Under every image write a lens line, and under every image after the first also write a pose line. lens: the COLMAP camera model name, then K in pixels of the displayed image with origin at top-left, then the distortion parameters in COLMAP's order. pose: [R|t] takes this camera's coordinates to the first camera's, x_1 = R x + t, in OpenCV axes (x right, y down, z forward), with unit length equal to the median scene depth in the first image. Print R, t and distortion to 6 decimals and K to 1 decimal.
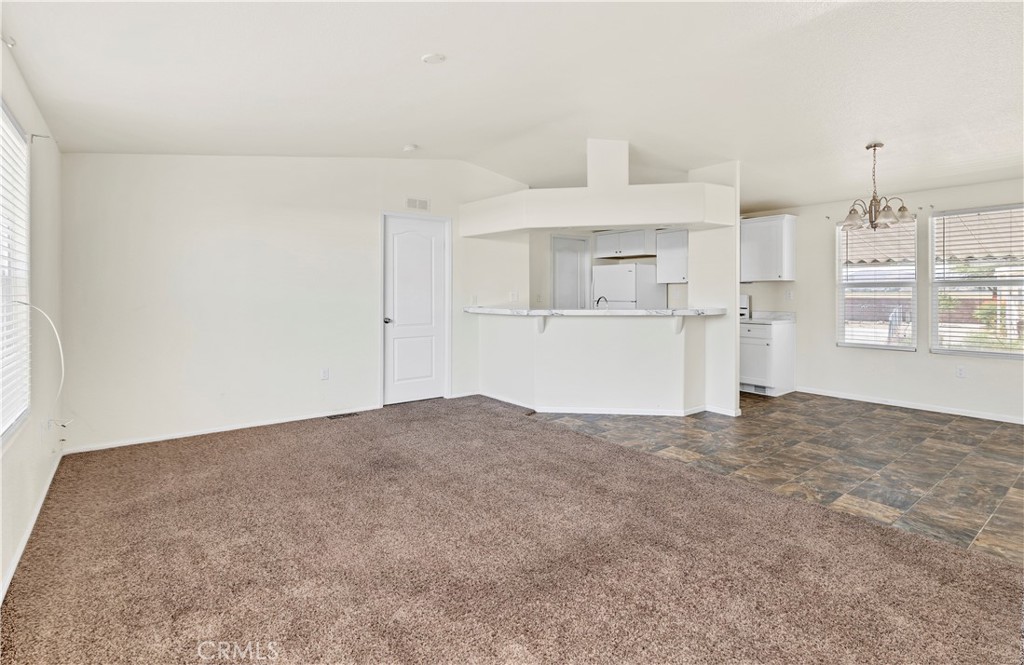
lens RADIAL K [[487.7, 0, 501.9], [0, 487.7, 292.3], [0, 0, 1]] dist [0.001760, -0.000335]
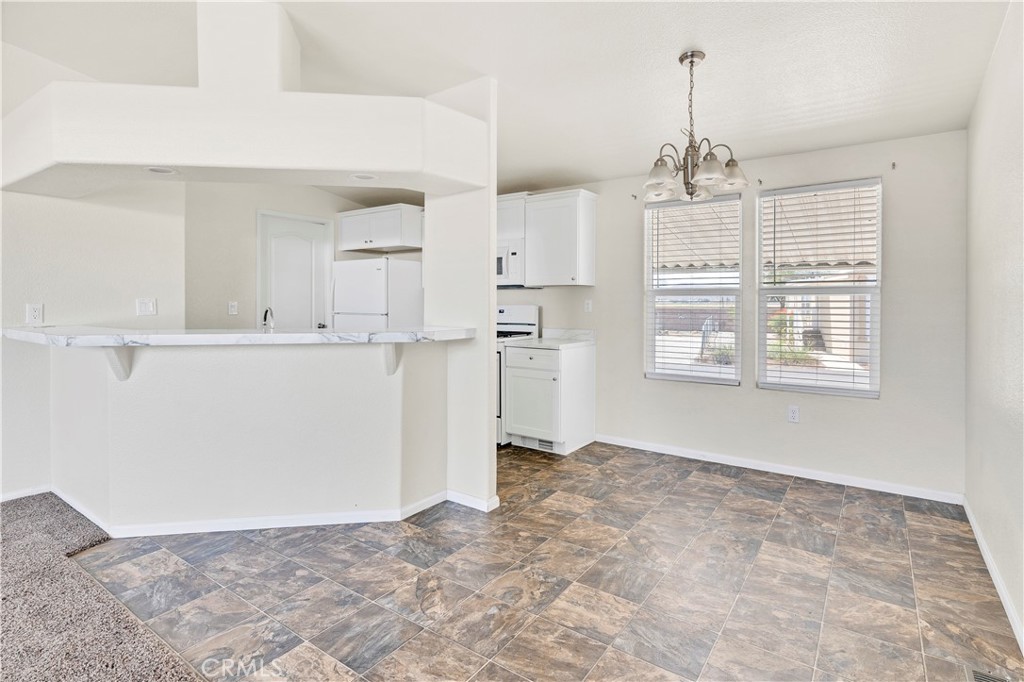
lens RADIAL K [[527.9, 0, 480.7], [0, 527.9, 298.8], [0, 0, 1]] dist [-0.003157, -0.000401]
pose [[0.962696, 0.008096, 0.270464, 0.283612], [-0.006528, 0.999956, -0.006695, 0.001823], [-0.270507, 0.004679, 0.962707, 0.372637]]
